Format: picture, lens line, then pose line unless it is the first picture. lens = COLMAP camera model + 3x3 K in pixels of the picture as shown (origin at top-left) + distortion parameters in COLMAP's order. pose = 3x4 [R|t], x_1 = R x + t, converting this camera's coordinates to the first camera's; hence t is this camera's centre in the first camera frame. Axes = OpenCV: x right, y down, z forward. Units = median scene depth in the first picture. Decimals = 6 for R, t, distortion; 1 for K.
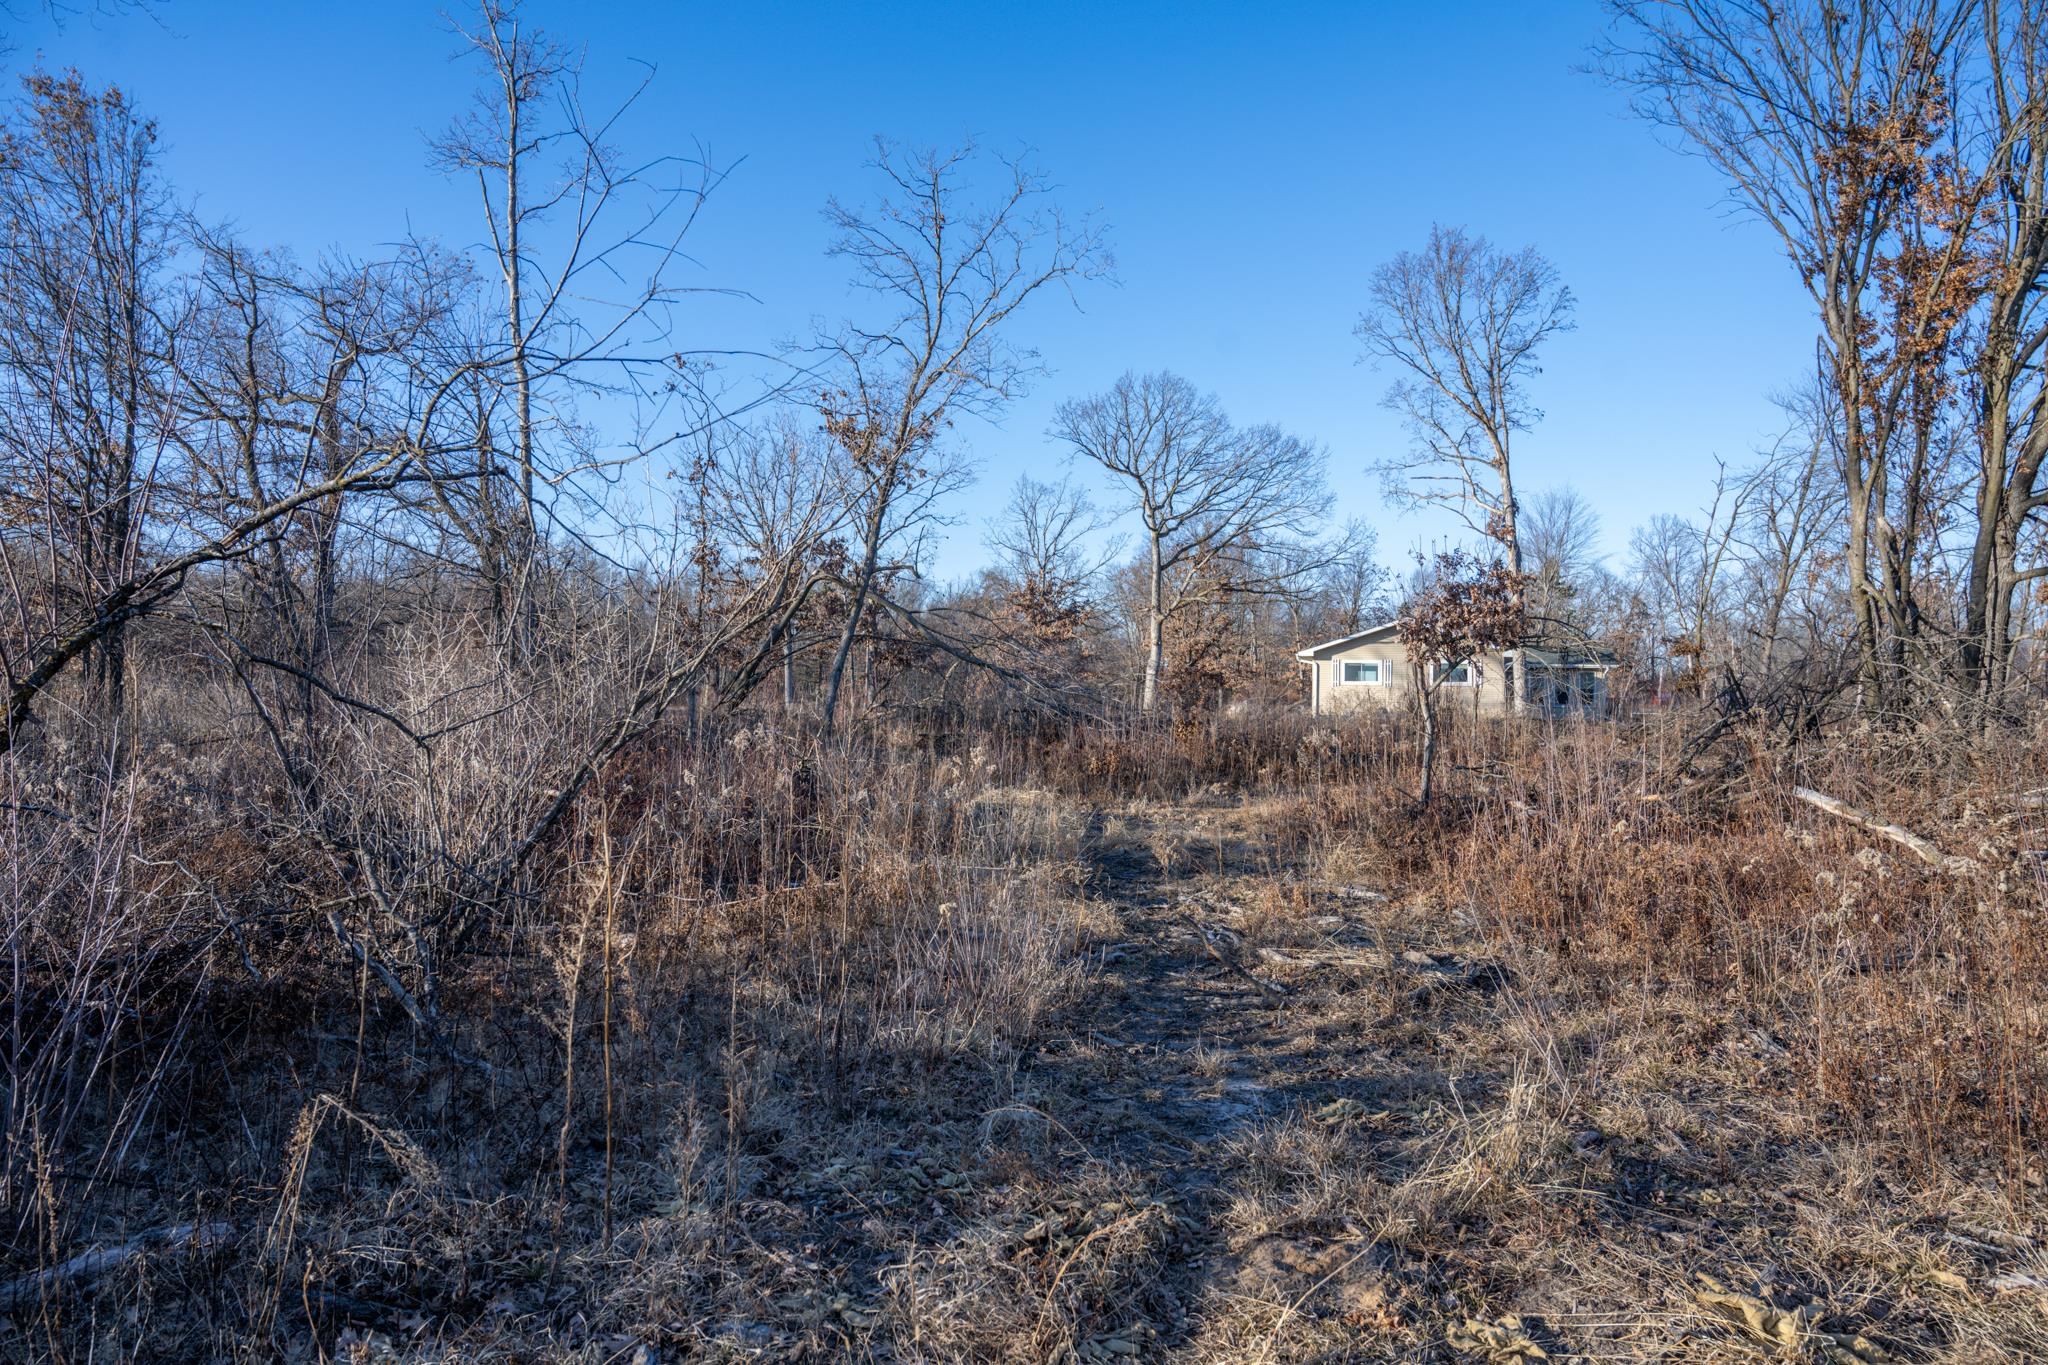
lens RADIAL K [[1375.5, 0, 1015.7], [0, 1375.5, 677.6], [0, 0, 1]] dist [-0.007599, 0.004305]
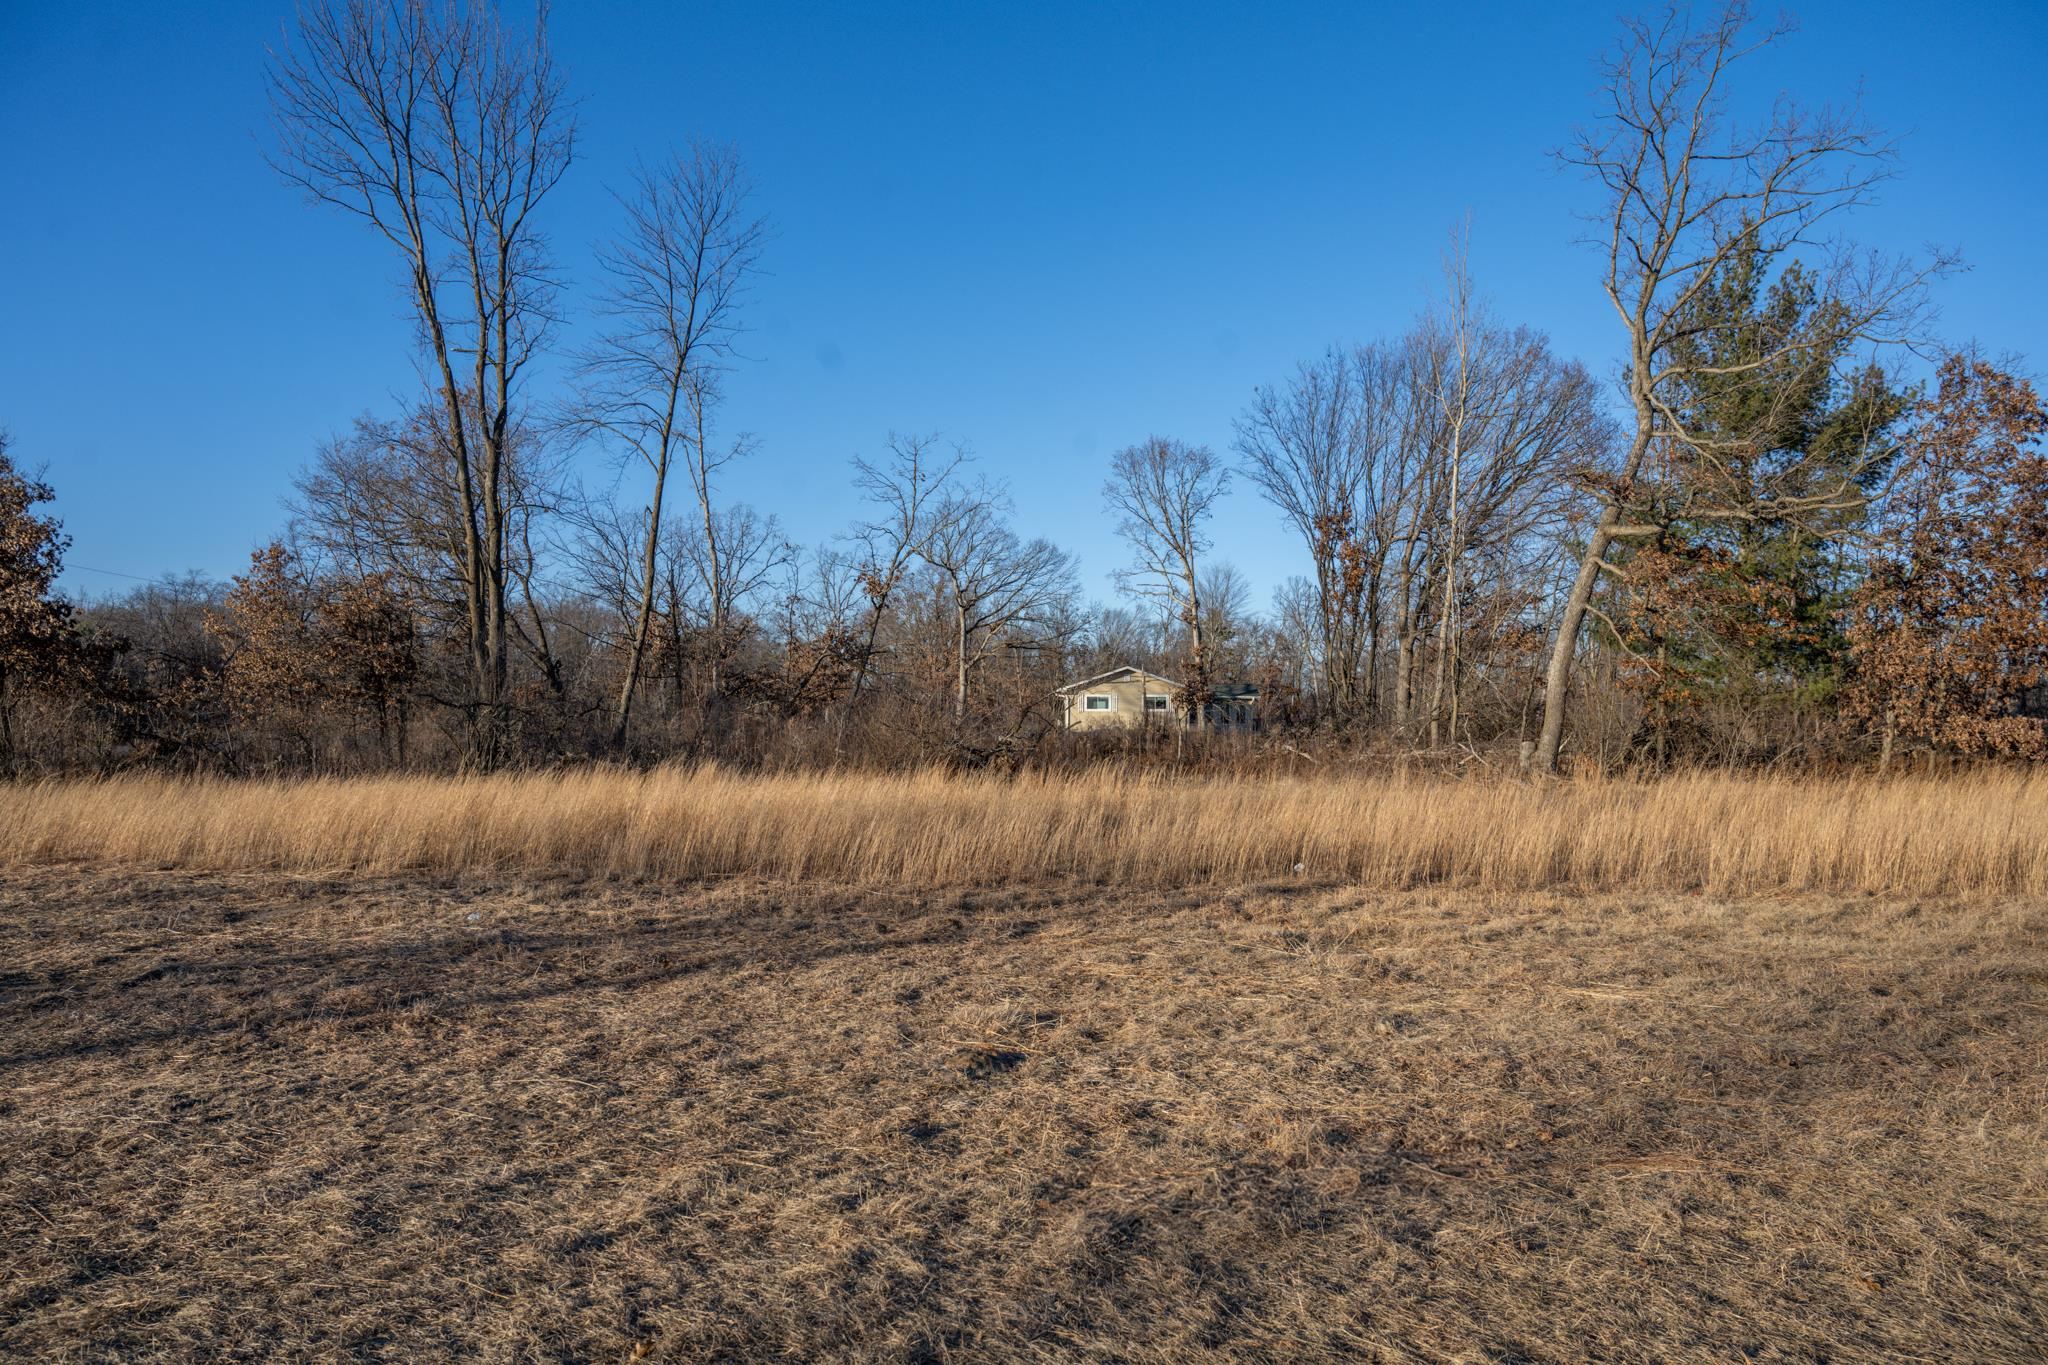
lens RADIAL K [[1375.5, 0, 1019.4], [0, 1375.5, 680.5], [0, 0, 1]] dist [-0.007599, 0.004305]
pose [[0.973306, -0.002385, 0.229500, -0.207737], [0.005593, 0.999896, -0.013327, -0.010503], [-0.229445, 0.014254, 0.973217, -0.516450]]
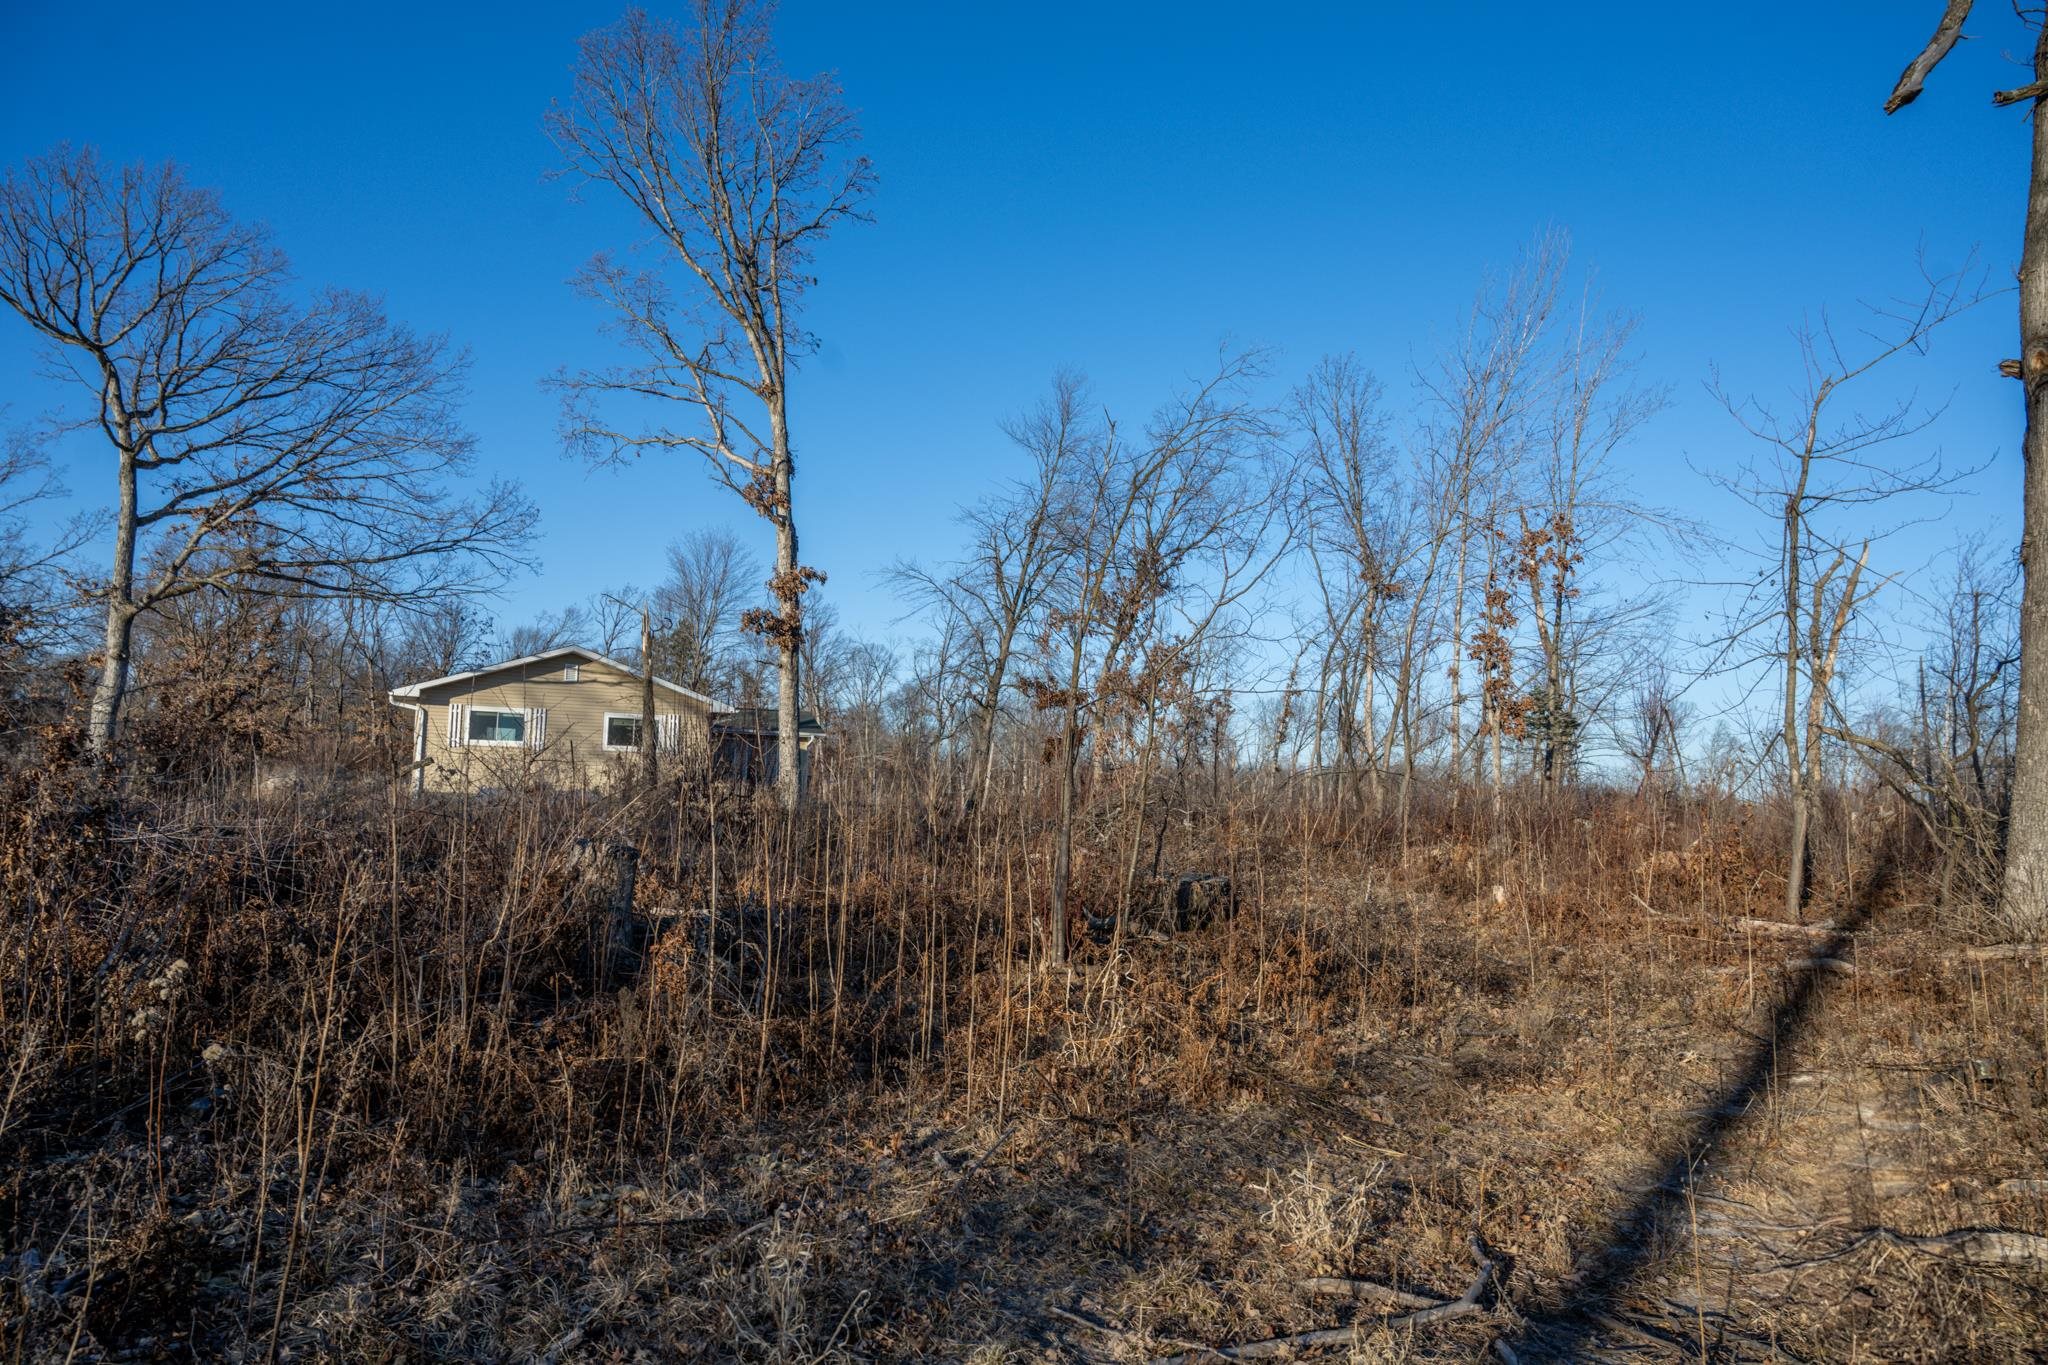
lens RADIAL K [[1375.5, 0, 1013.6], [0, 1375.5, 688.8], [0, 0, 1]] dist [-0.007599, 0.004305]
pose [[0.797503, 0.058978, 0.600425, 0.070249], [-0.029646, 0.997839, -0.058637, 0.010569], [-0.602586, 0.028963, 0.797529, 0.415342]]
